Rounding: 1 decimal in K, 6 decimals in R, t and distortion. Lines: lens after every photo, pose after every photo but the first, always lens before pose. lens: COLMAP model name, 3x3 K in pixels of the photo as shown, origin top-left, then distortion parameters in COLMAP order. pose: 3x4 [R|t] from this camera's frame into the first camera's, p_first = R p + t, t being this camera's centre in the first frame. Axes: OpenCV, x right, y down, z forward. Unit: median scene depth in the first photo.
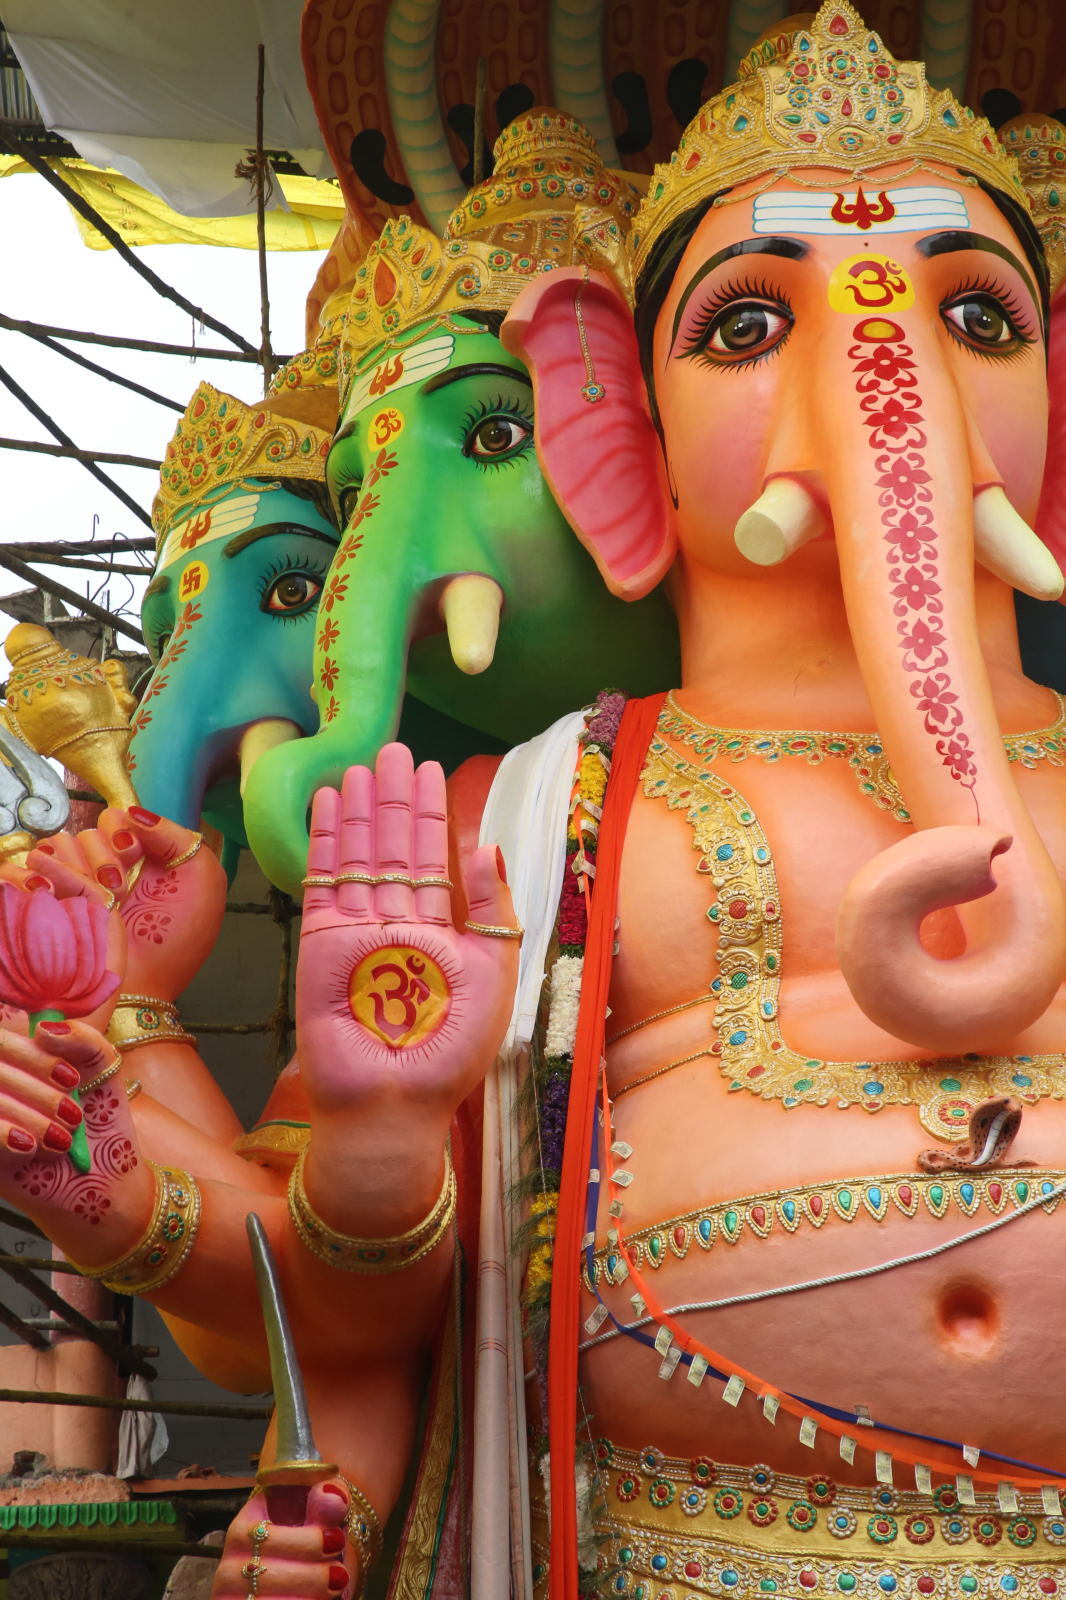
lens RADIAL K [[4545.8, 0, 511.5], [0, 4545.8, 816.7], [0, 0, 1]] dist [0.670413, 0.720197]
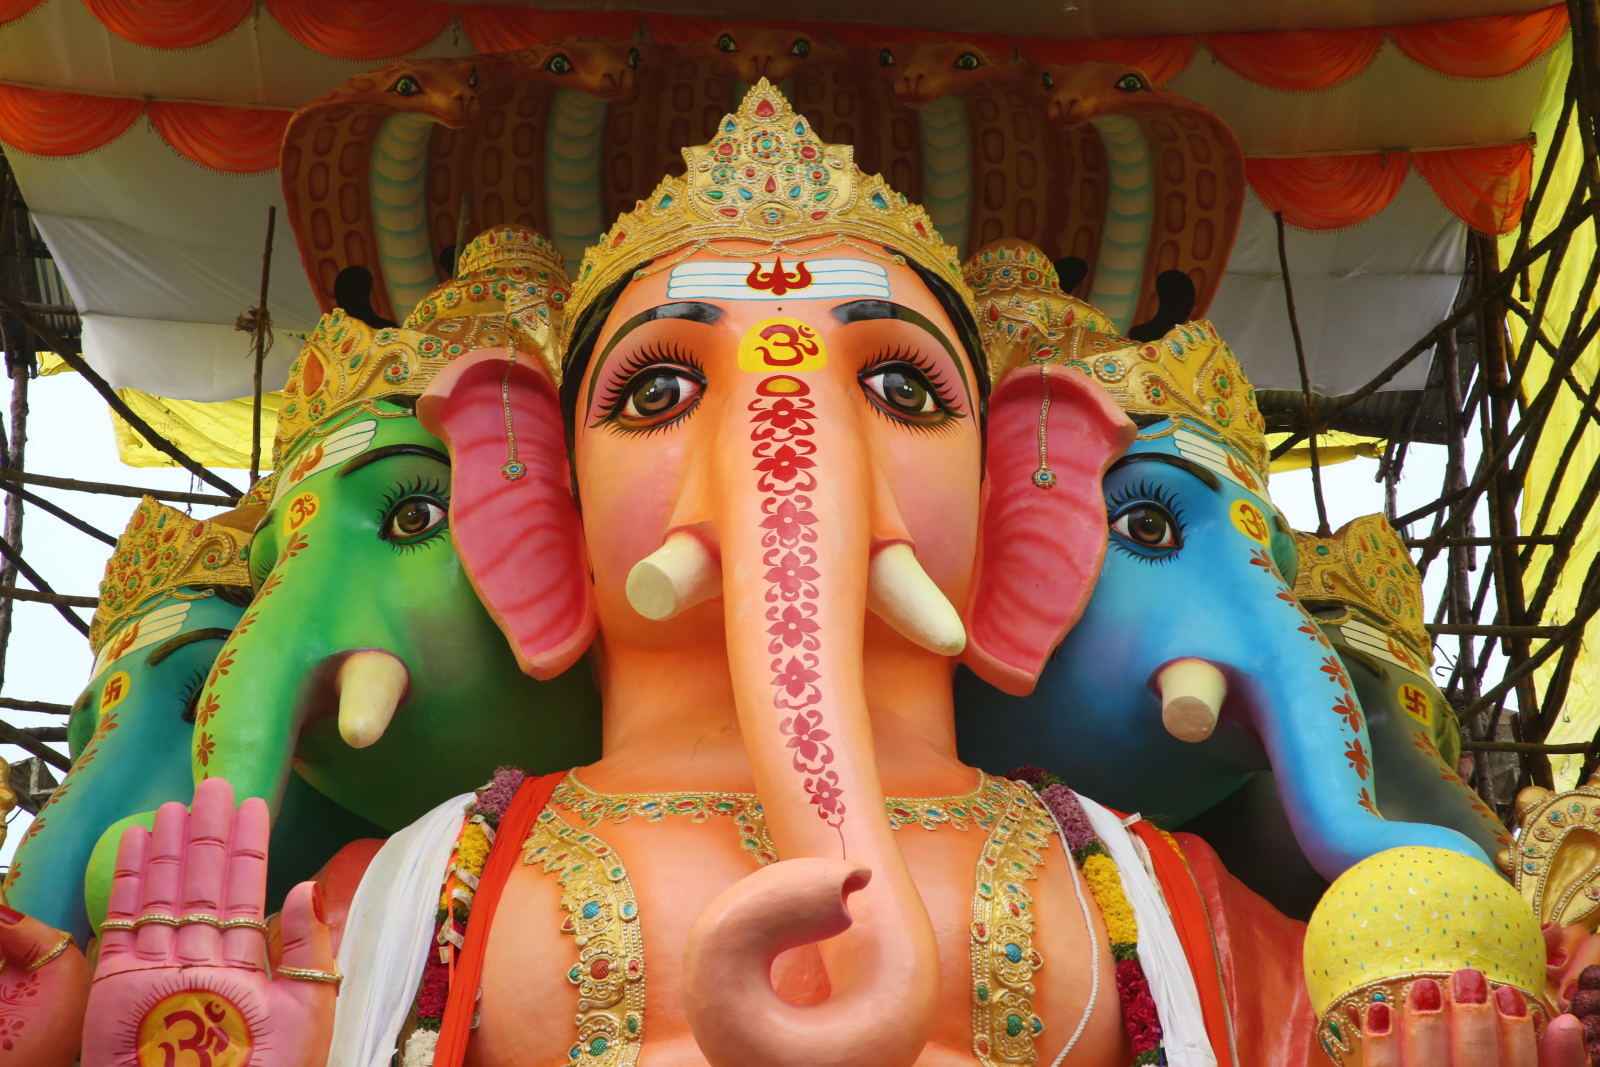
lens RADIAL K [[4538.1, 0, 783.8], [0, 4538.1, 531.2], [0, 0, 1]] dist [0.708908, 0.055478]
pose [[0.999541, 0.000190, -0.030294, 0.104813], [-0.005255, 0.985906, -0.167220, 0.079801], [0.029835, 0.167302, 0.985454, 0.067294]]
